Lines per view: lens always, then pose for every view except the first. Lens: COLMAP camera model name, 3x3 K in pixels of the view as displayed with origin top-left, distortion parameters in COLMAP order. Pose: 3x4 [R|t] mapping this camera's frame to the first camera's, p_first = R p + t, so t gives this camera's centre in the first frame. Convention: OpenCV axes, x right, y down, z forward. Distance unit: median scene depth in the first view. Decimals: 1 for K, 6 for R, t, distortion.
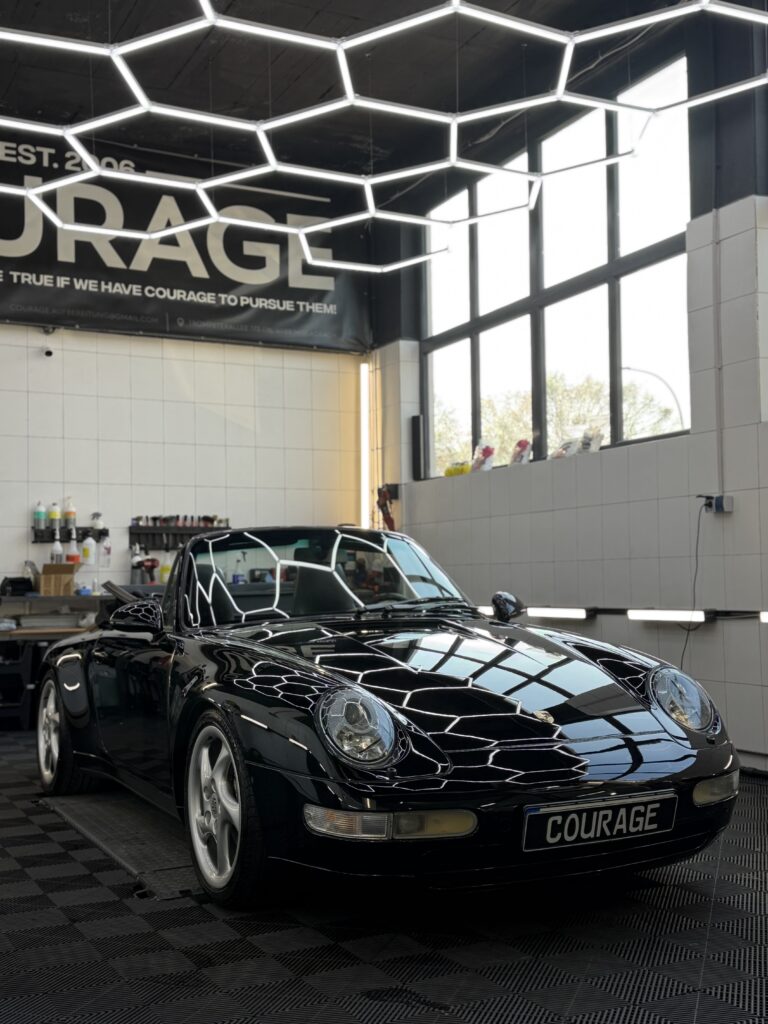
lens RADIAL K [[1167.1, 0, 382.8], [0, 1167.1, 517.6], [0, 0, 1]] dist [0.217235, -0.479973]
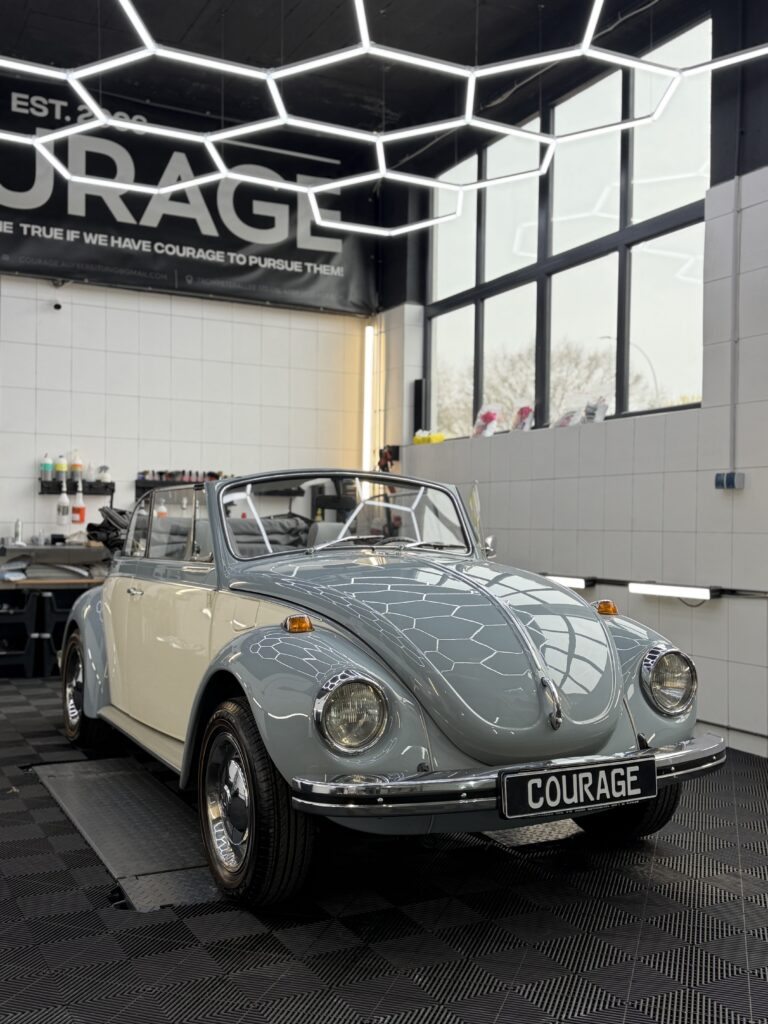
lens RADIAL K [[1027.3, 0, 384.0], [0, 1027.3, 512.0], [0, 0, 1]] dist [0.205142, -0.435506]
pose [[0.999589, 0.027456, 0.008300, -0.006626], [-0.027814, 0.998523, 0.046676, -0.013396], [-0.007007, -0.046888, 0.998876, 0.100425]]
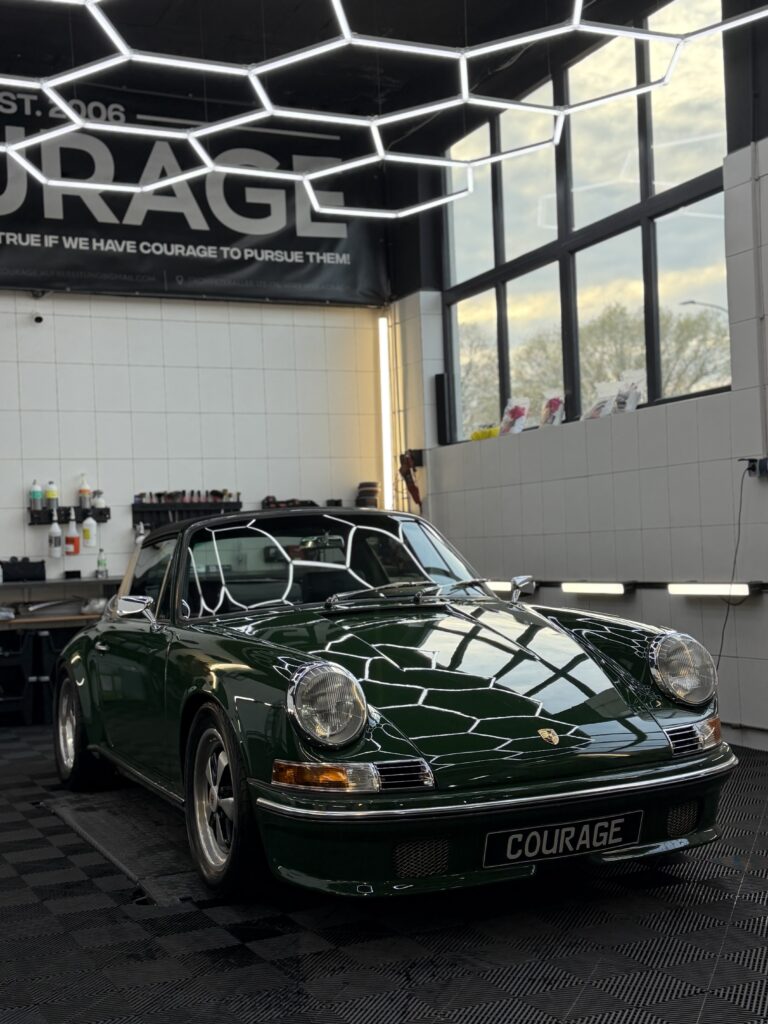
lens RADIAL K [[1307.0, 0, 383.5], [0, 1307.0, 515.1], [0, 0, 1]] dist [0.224013, -0.501031]
pose [[0.998978, -0.027117, -0.036172, 0.019941], [0.028253, 0.999112, 0.031249, -0.011024], [0.035292, -0.032239, 0.998857, -0.027847]]
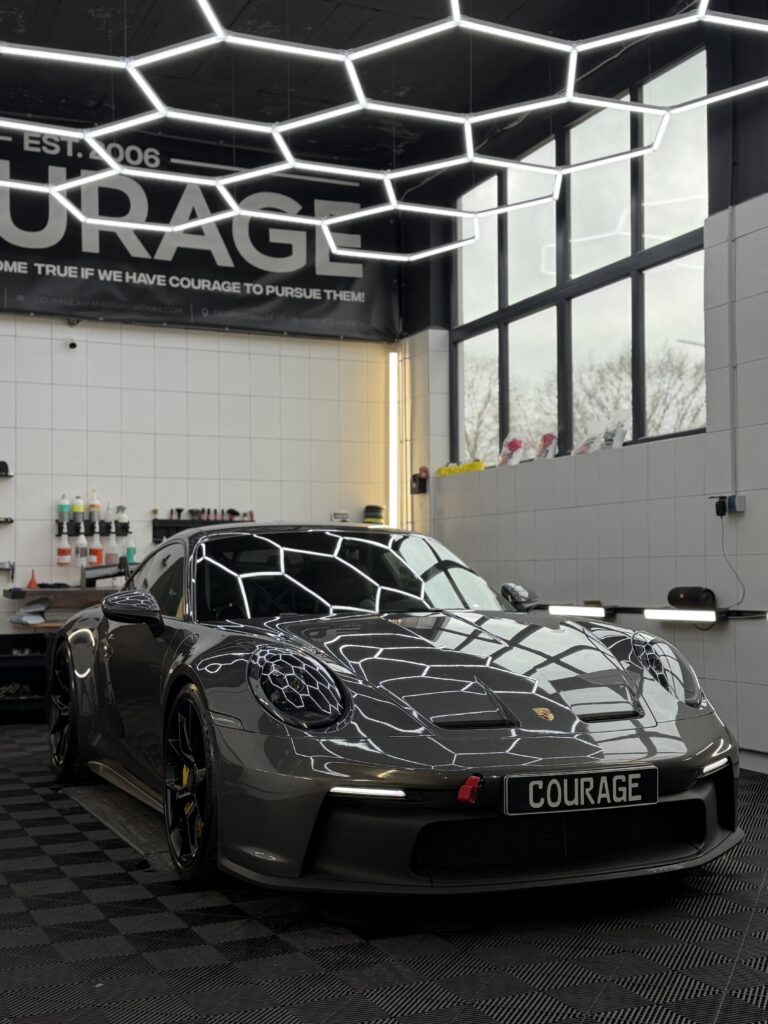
lens RADIAL K [[1307.0, 0, 383.5], [0, 1307.0, 515.1], [0, 0, 1]] dist [0.224013, -0.501031]
pose [[0.998628, 0.004982, -0.052124, 0.036953], [-0.004461, 0.999939, 0.010097, -0.008727], [0.052171, -0.009850, 0.998590, -0.095725]]
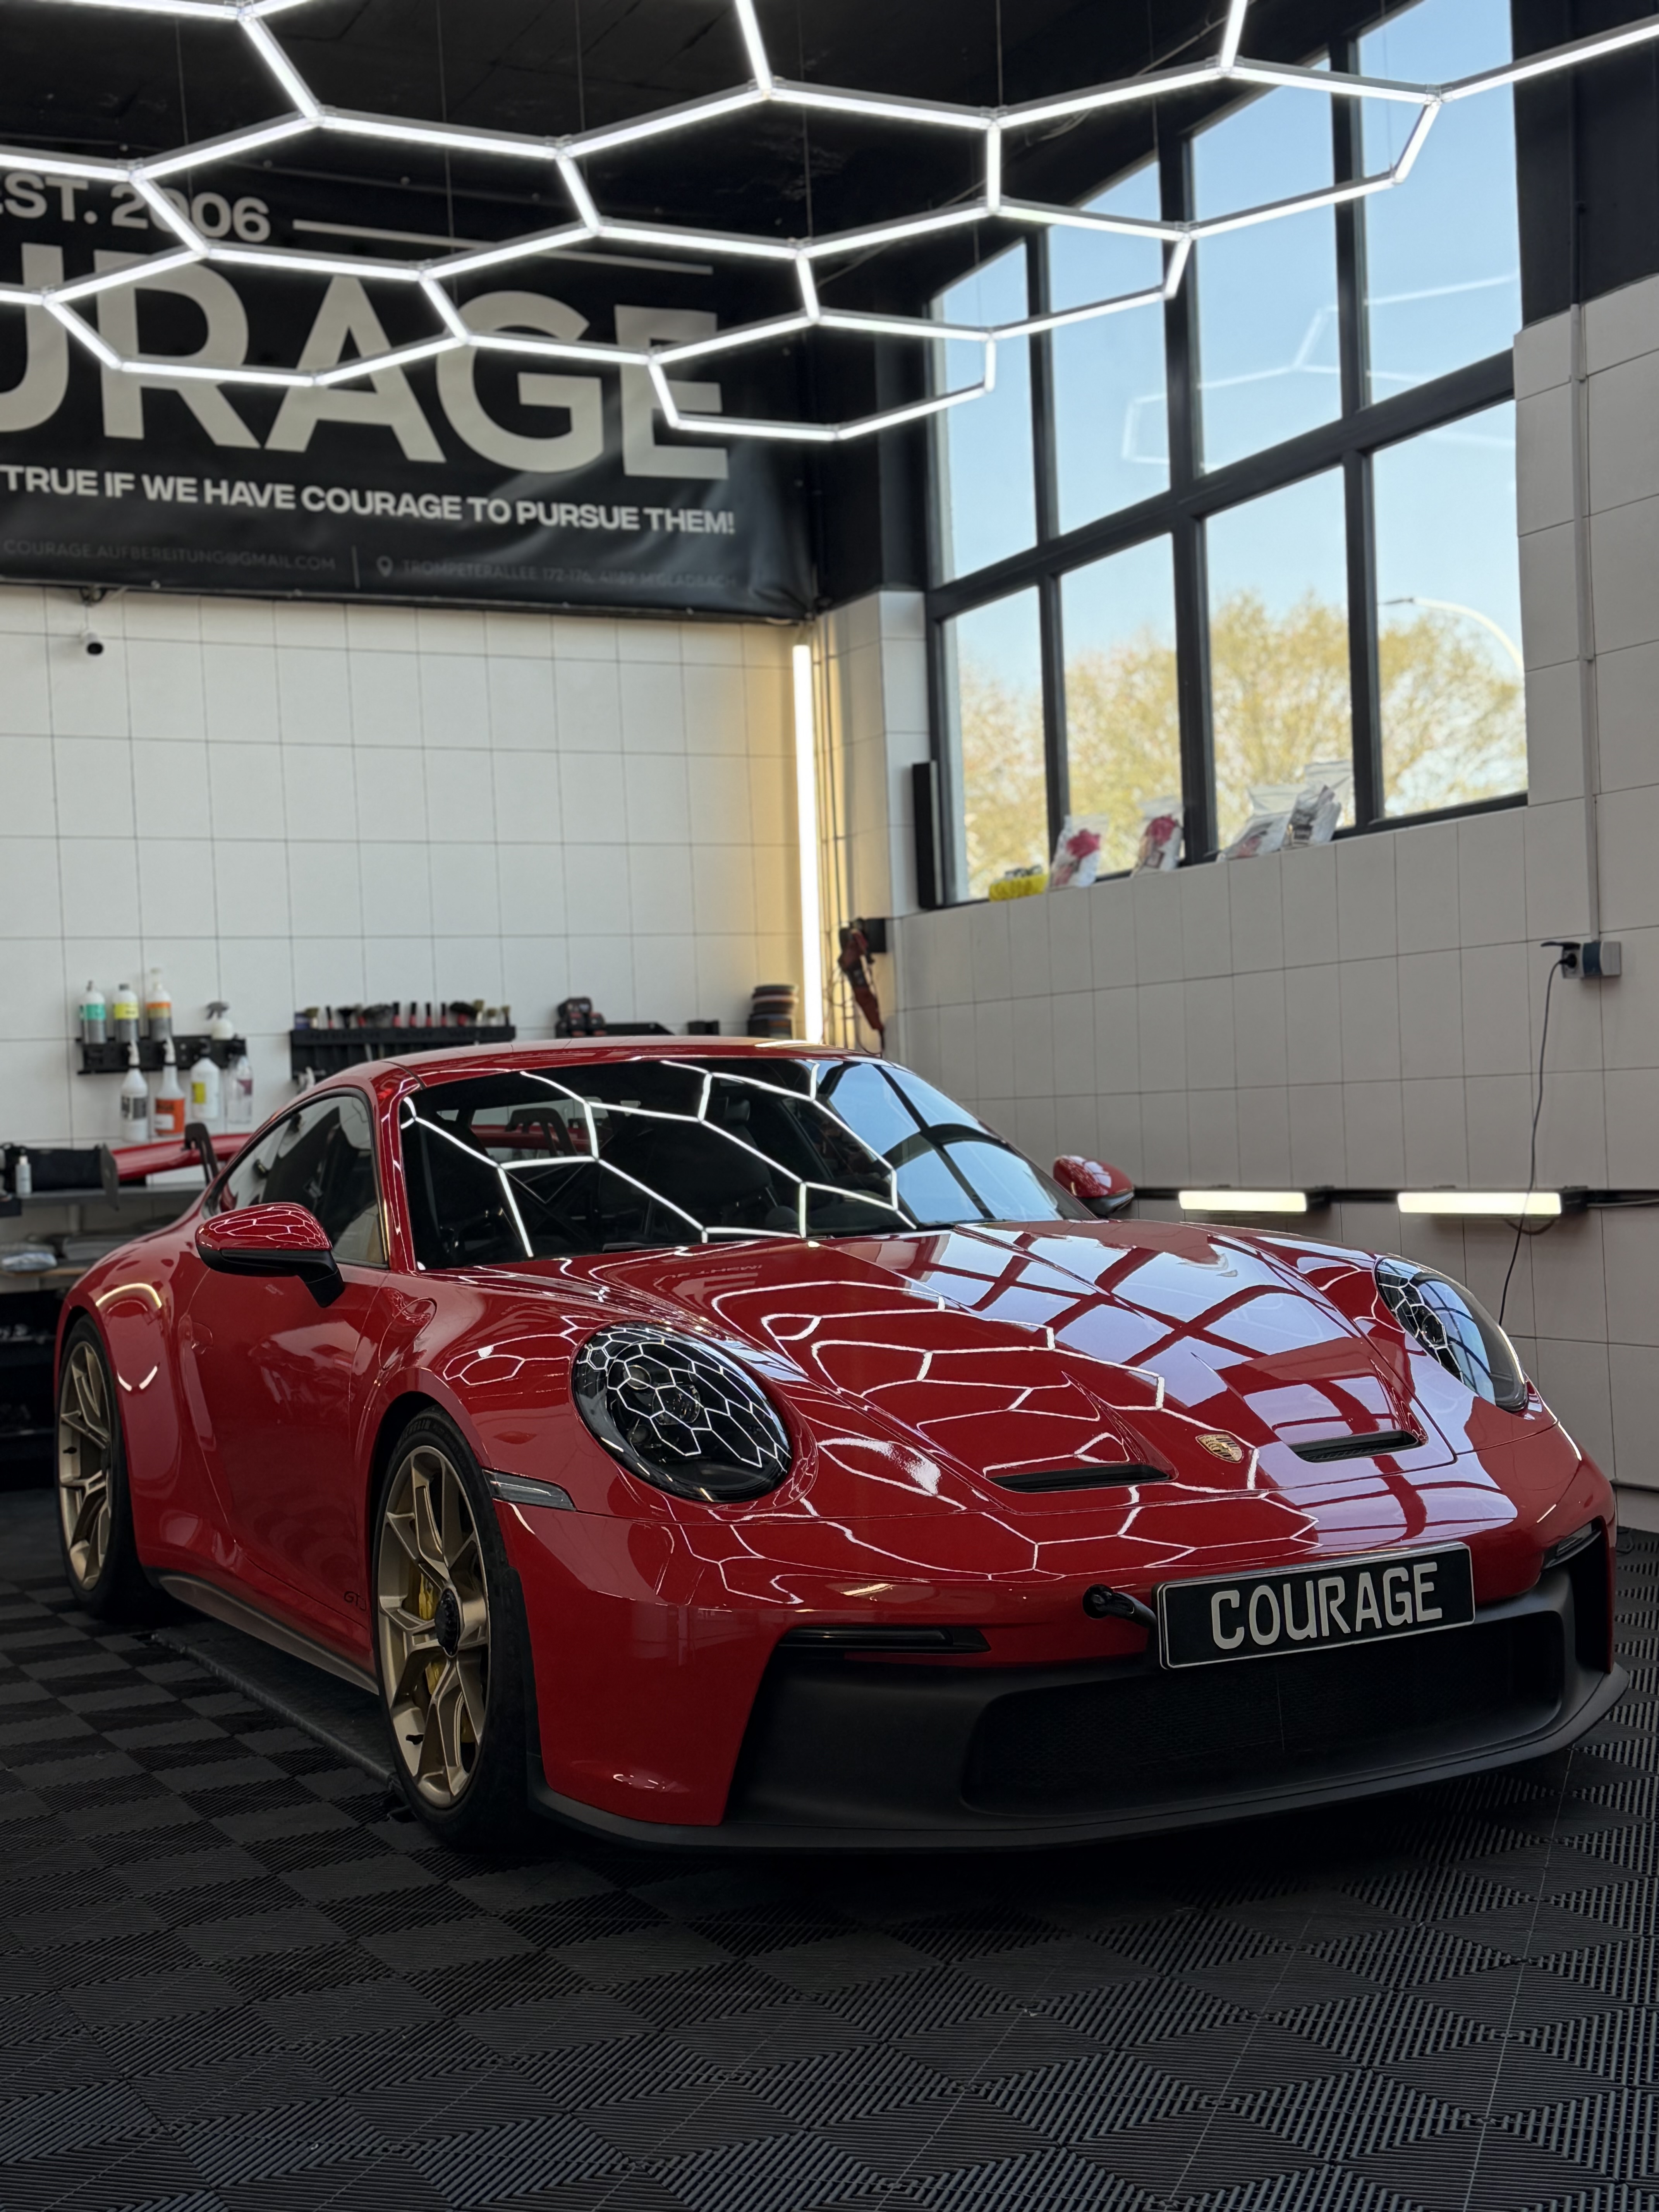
lens RADIAL K [[2791.4, 0, 831.0], [0, 2791.4, 1116.9], [0, 0, 1]] dist [0.225625, -0.518846]
pose [[0.999588, -0.028553, -0.002986, -0.006895], [0.028679, 0.997869, 0.058606, -0.017330], [0.001306, -0.058667, 0.998277, -0.074922]]
